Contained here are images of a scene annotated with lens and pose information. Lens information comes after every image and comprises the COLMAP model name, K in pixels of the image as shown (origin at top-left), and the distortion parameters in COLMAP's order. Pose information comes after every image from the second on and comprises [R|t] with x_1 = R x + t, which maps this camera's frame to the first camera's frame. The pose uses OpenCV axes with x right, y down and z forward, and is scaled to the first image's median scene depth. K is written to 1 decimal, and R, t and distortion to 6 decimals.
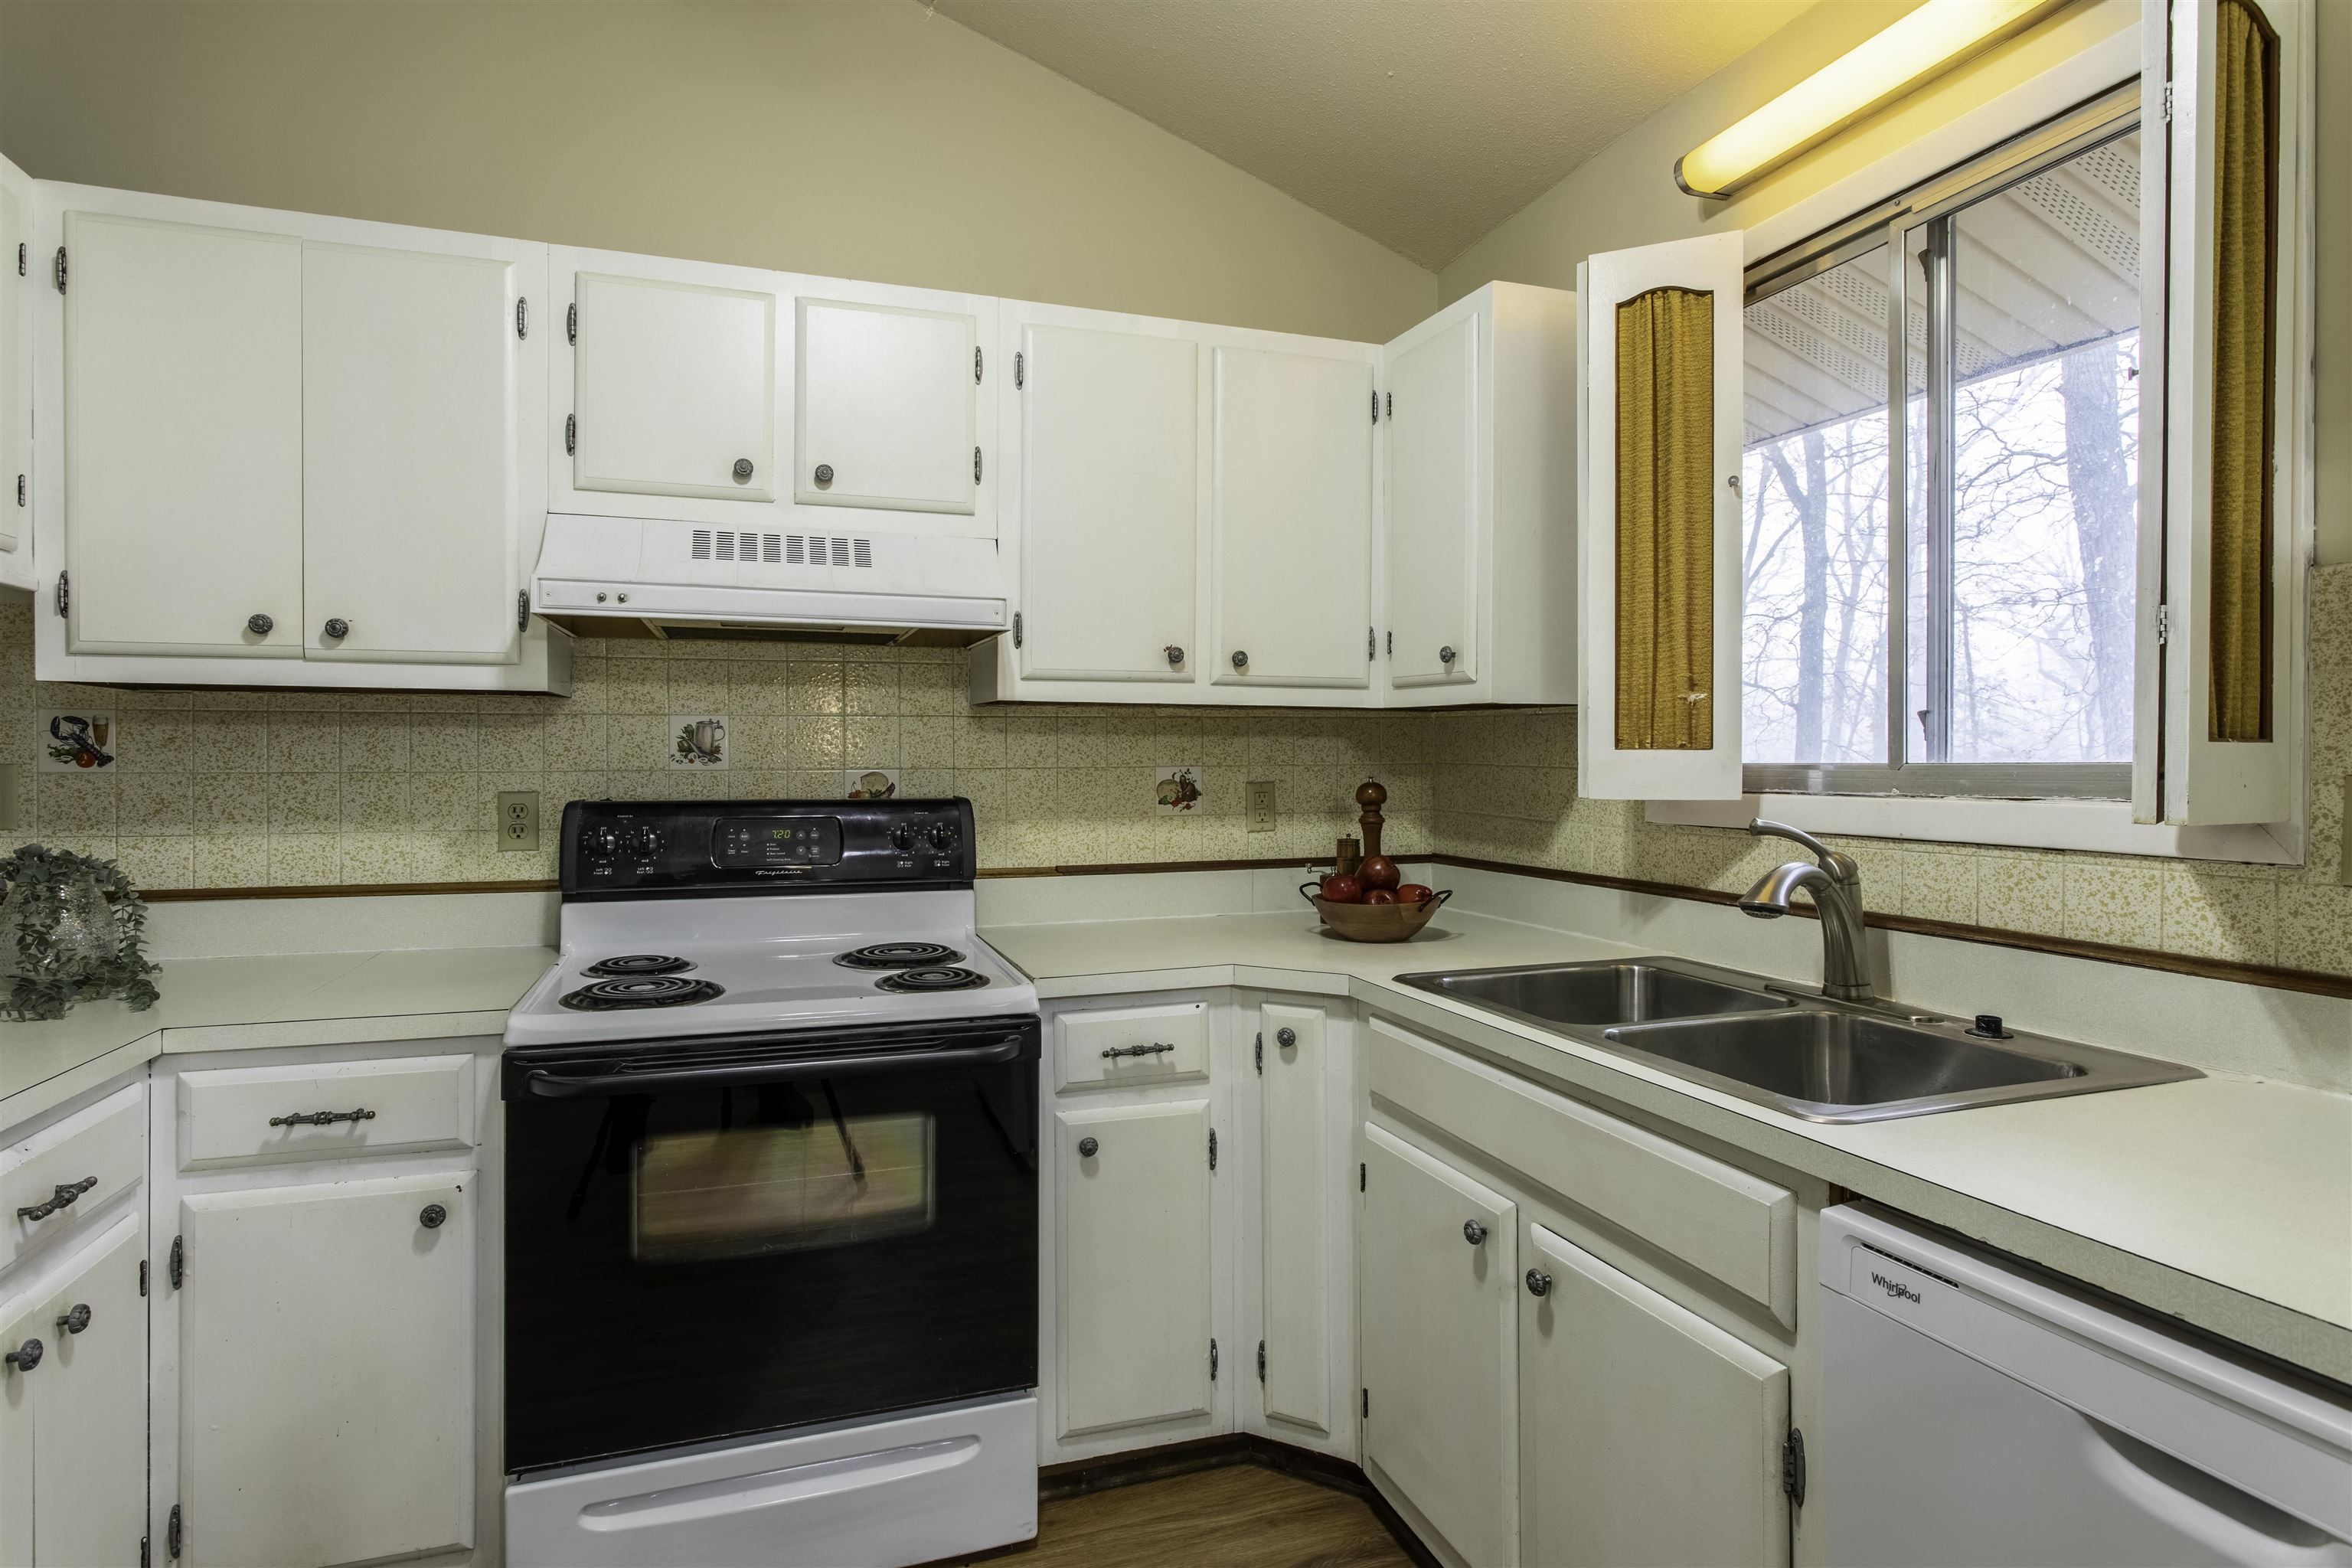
lens RADIAL K [[1233.9, 0, 1175.4], [0, 1233.9, 763.8], [0, 0, 1]] dist [-0.000089, 0.000606]
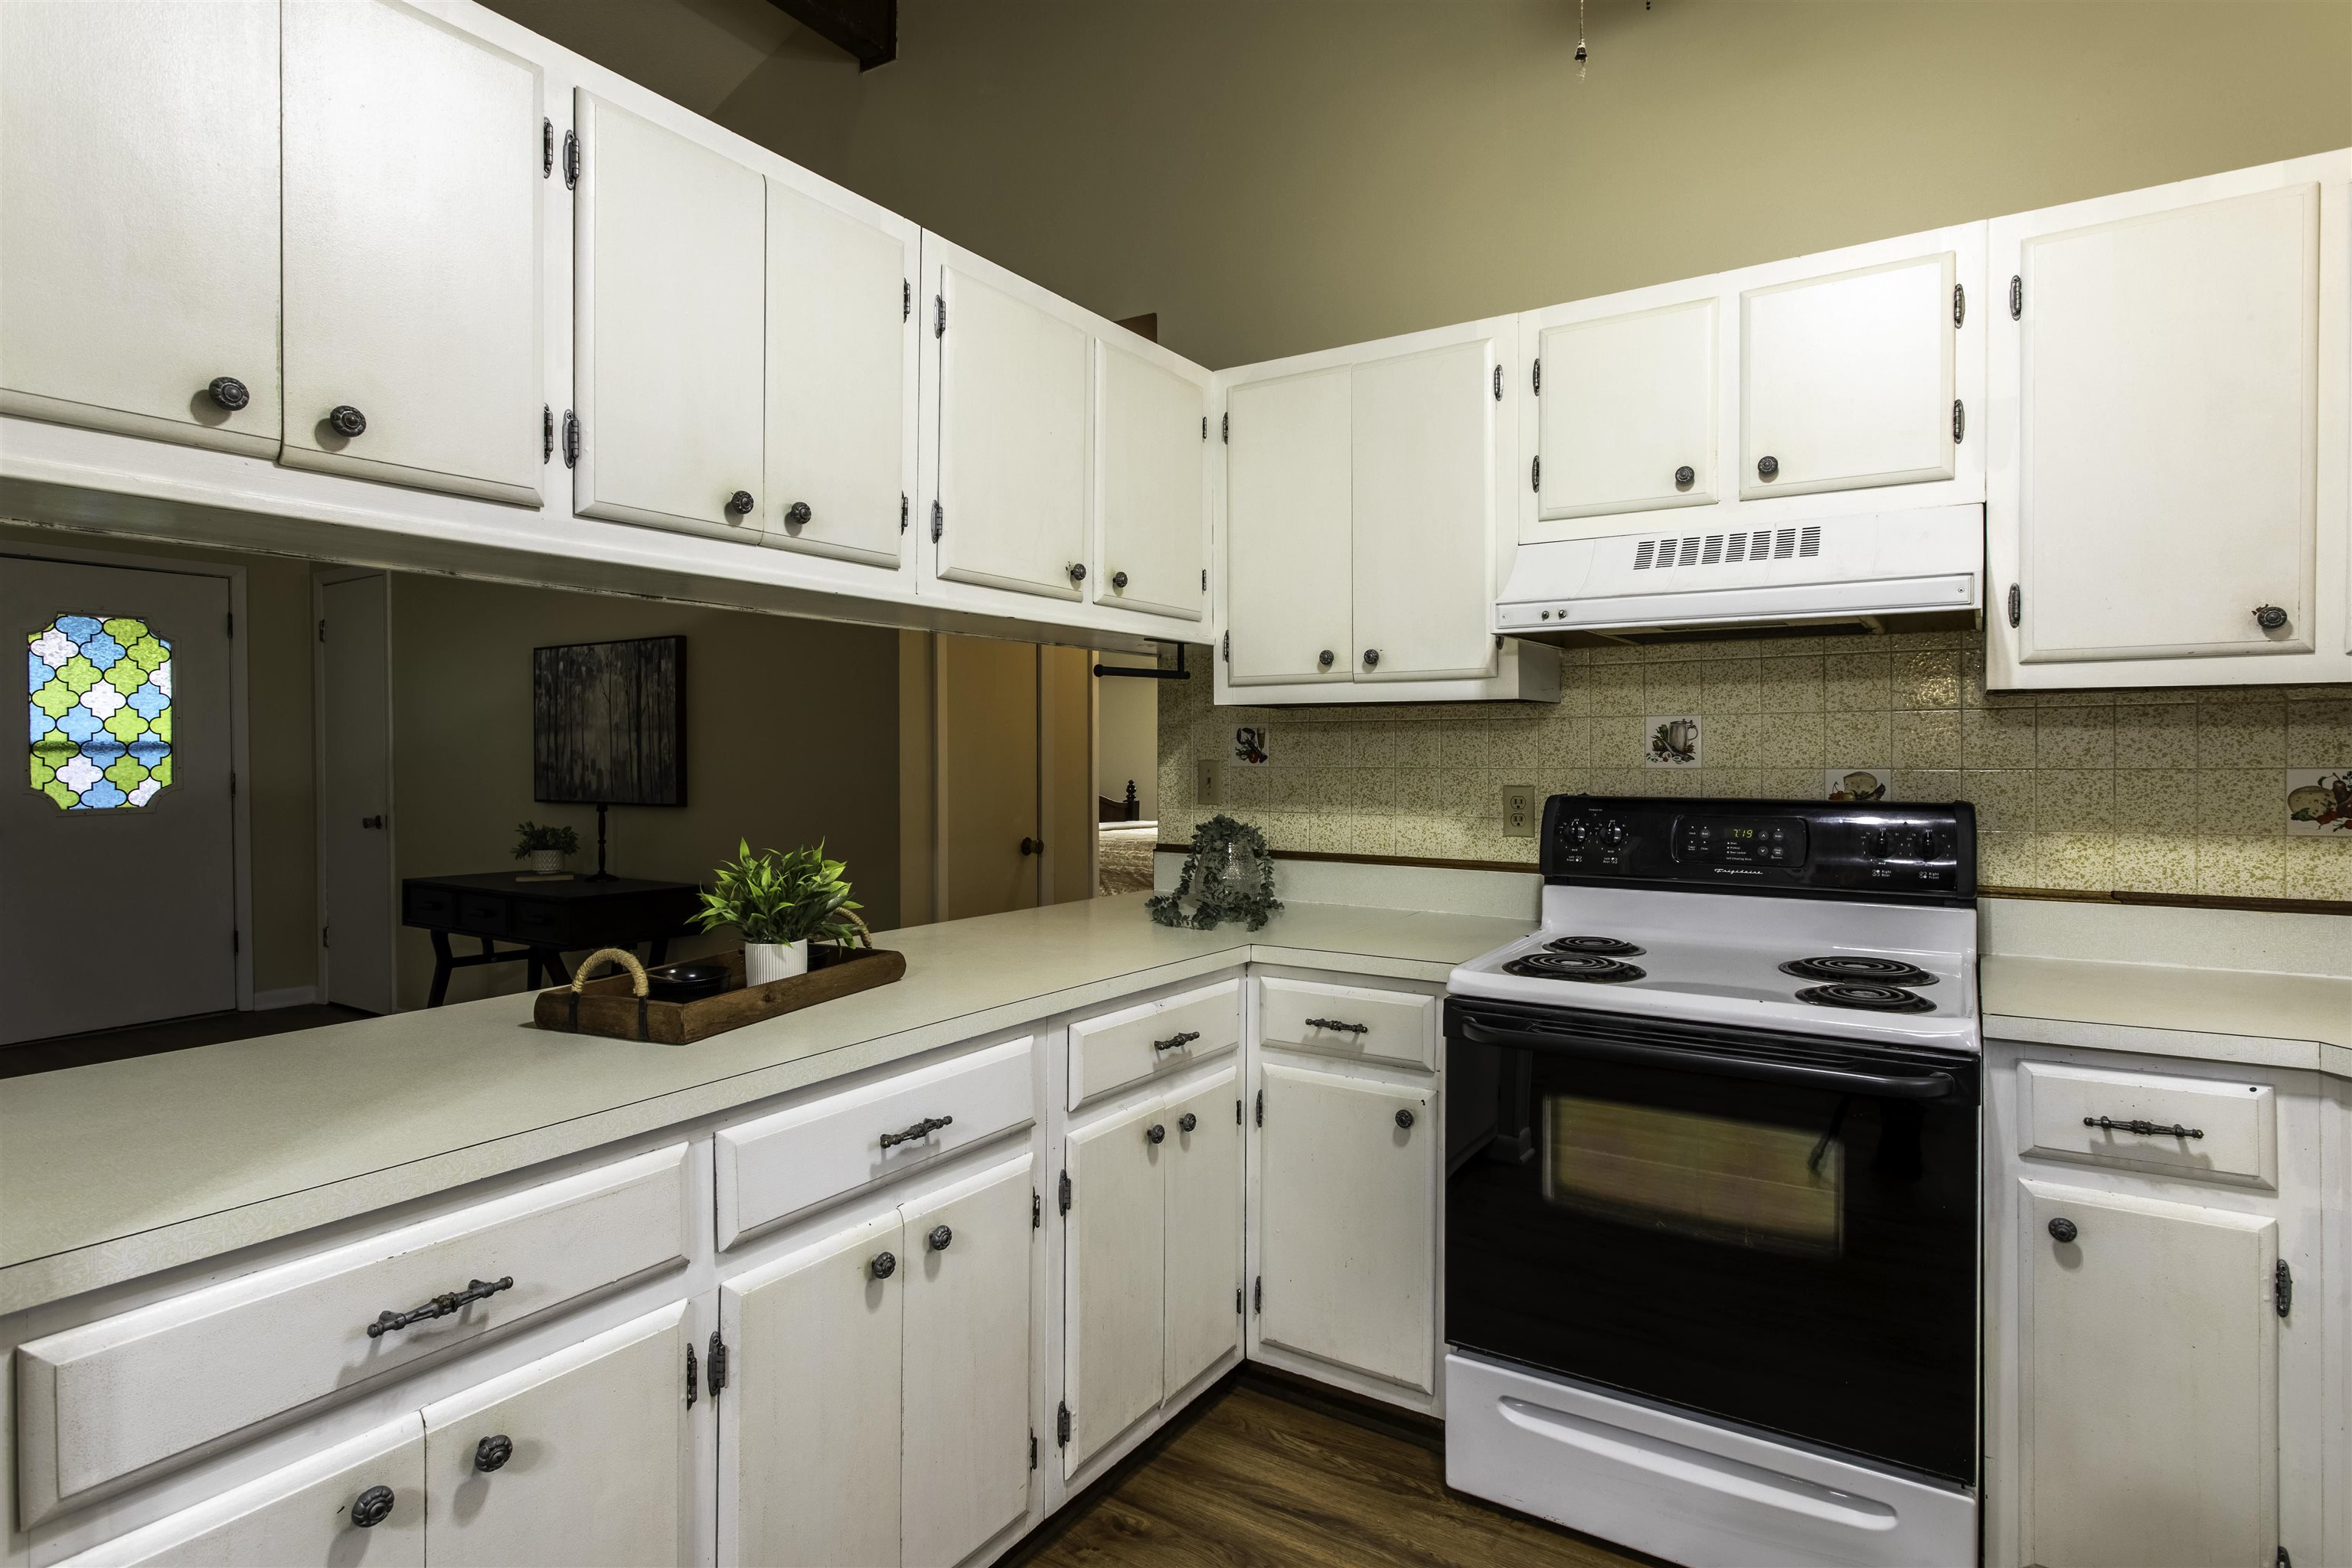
lens RADIAL K [[1244.1, 0, 1144.3], [0, 1244.1, 763.3], [0, 0, 1]] dist [-0.008771, 0.001525]
pose [[0.606643, 0.004485, -0.794962, 0.202832], [-0.003727, 0.999989, 0.002797, -0.000484], [0.794965, 0.001266, 0.606653, 0.012359]]
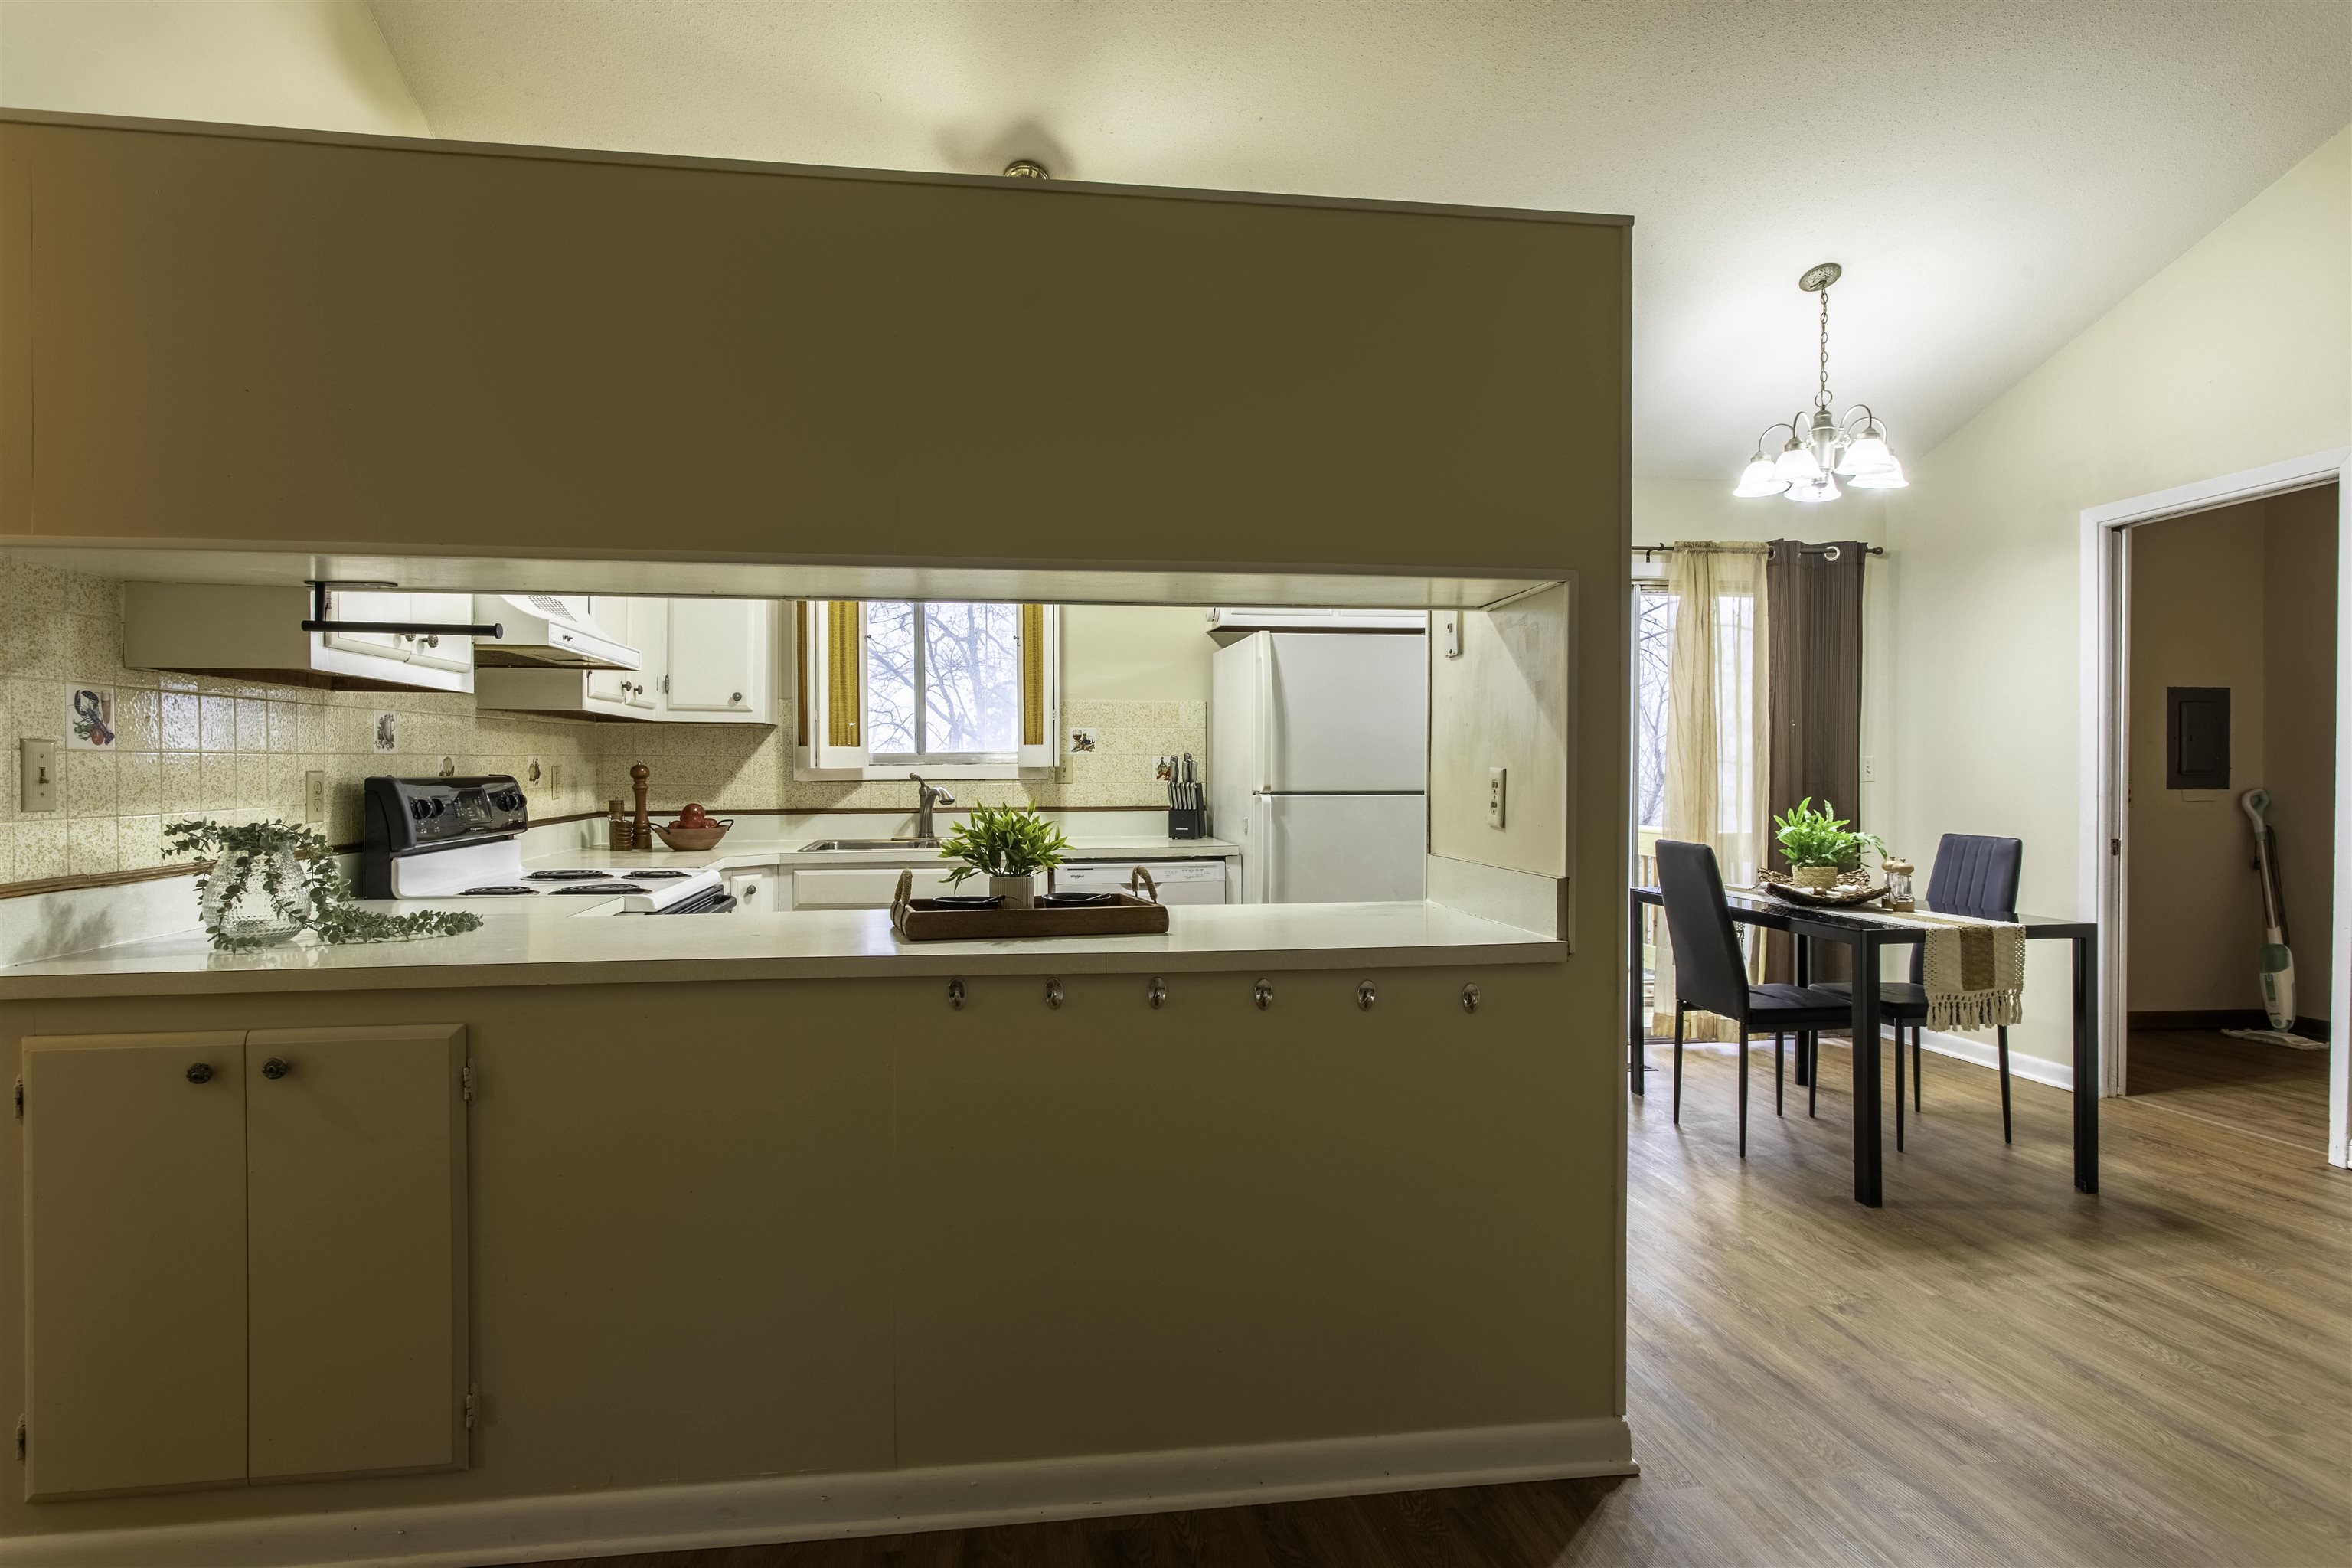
lens RADIAL K [[1243.8, 0, 1112.6], [0, 1243.8, 781.9], [0, 0, 1]] dist [0.005205, 0.000058]
pose [[0.202221, -0.014474, 0.979233, -1.701874], [0.009584, 0.999872, 0.012799, 0.027602], [-0.979293, 0.006797, 0.202334, 0.025517]]
